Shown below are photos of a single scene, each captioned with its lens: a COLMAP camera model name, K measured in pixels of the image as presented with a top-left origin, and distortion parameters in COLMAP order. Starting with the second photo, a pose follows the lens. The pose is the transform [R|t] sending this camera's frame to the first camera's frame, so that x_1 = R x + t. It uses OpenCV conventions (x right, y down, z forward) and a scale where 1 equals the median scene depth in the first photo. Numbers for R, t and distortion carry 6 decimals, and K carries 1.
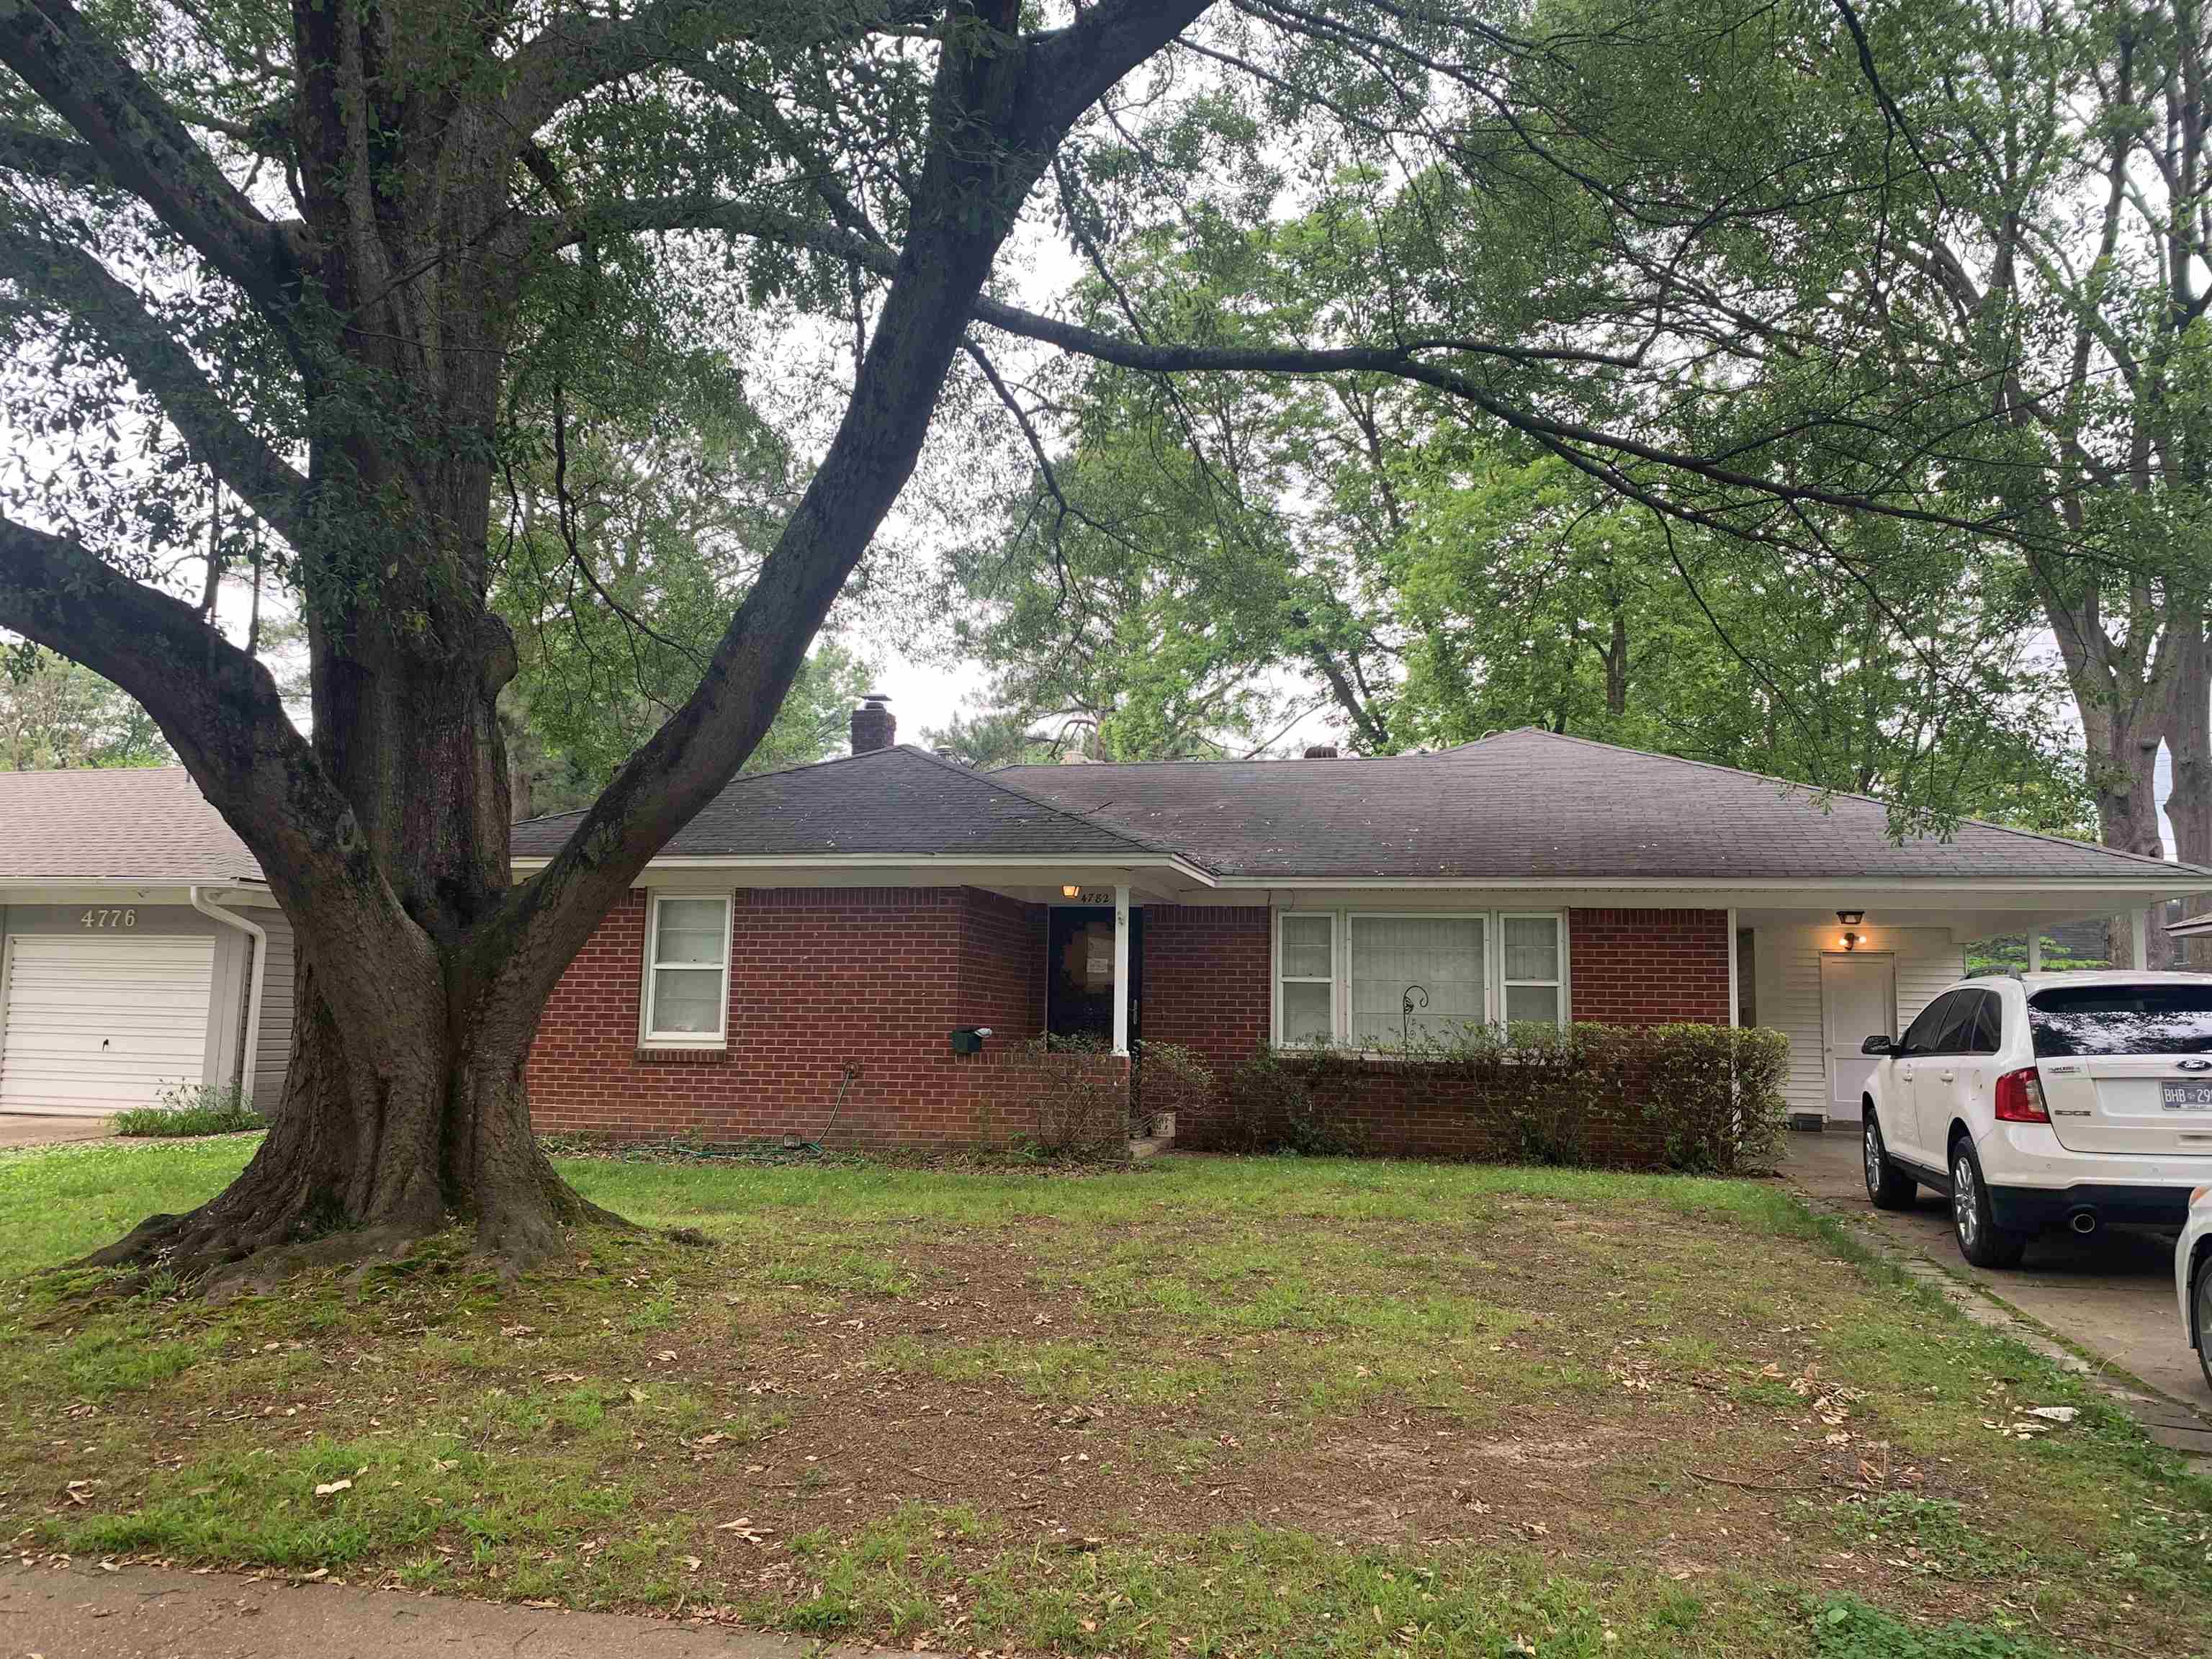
lens RADIAL K [[1683.0, 0, 1107.0], [0, 1683.0, 823.4], [0, 0, 1]] dist [0.050041, 0.001858]
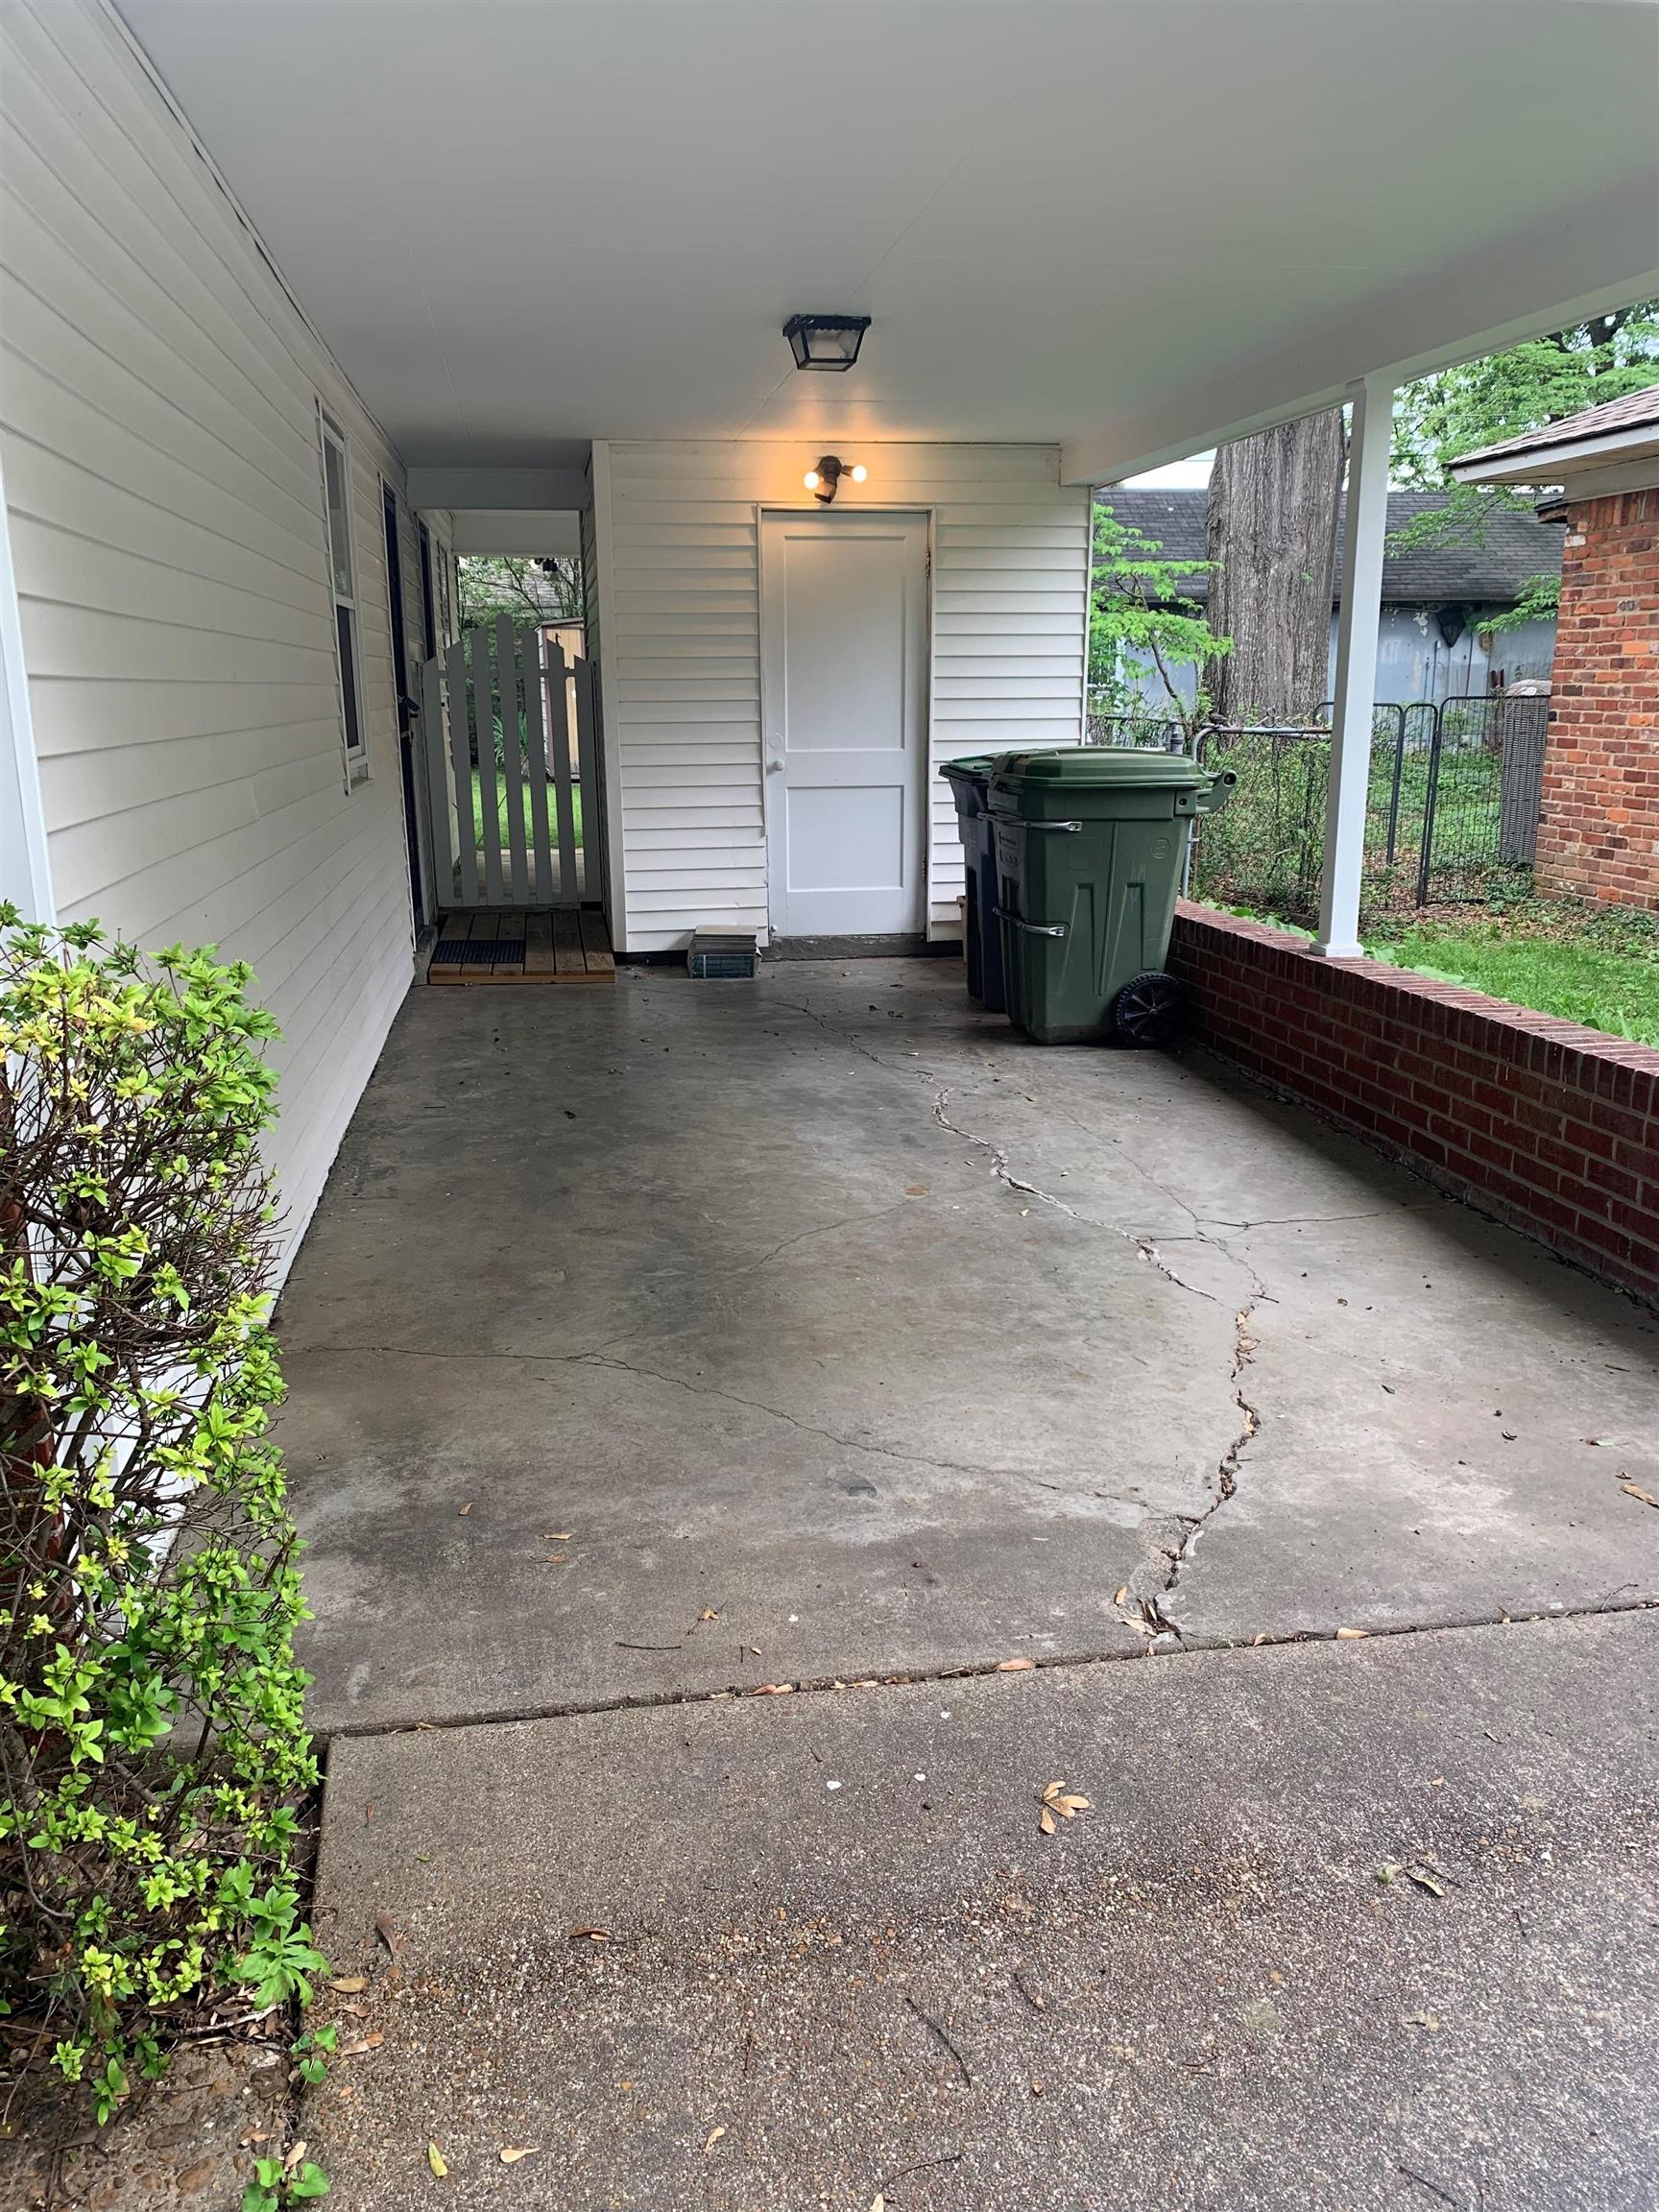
lens RADIAL K [[1683.0, 0, 826.6], [0, 1683.0, 1107.0], [0, 0, 1]] dist [0.050041, 0.001858]
pose [[0.919080, -0.118286, 0.375900, 0.281970], [-0.027352, 0.932439, 0.360290, 0.063736], [-0.393122, -0.341416, 0.853751, 0.638947]]
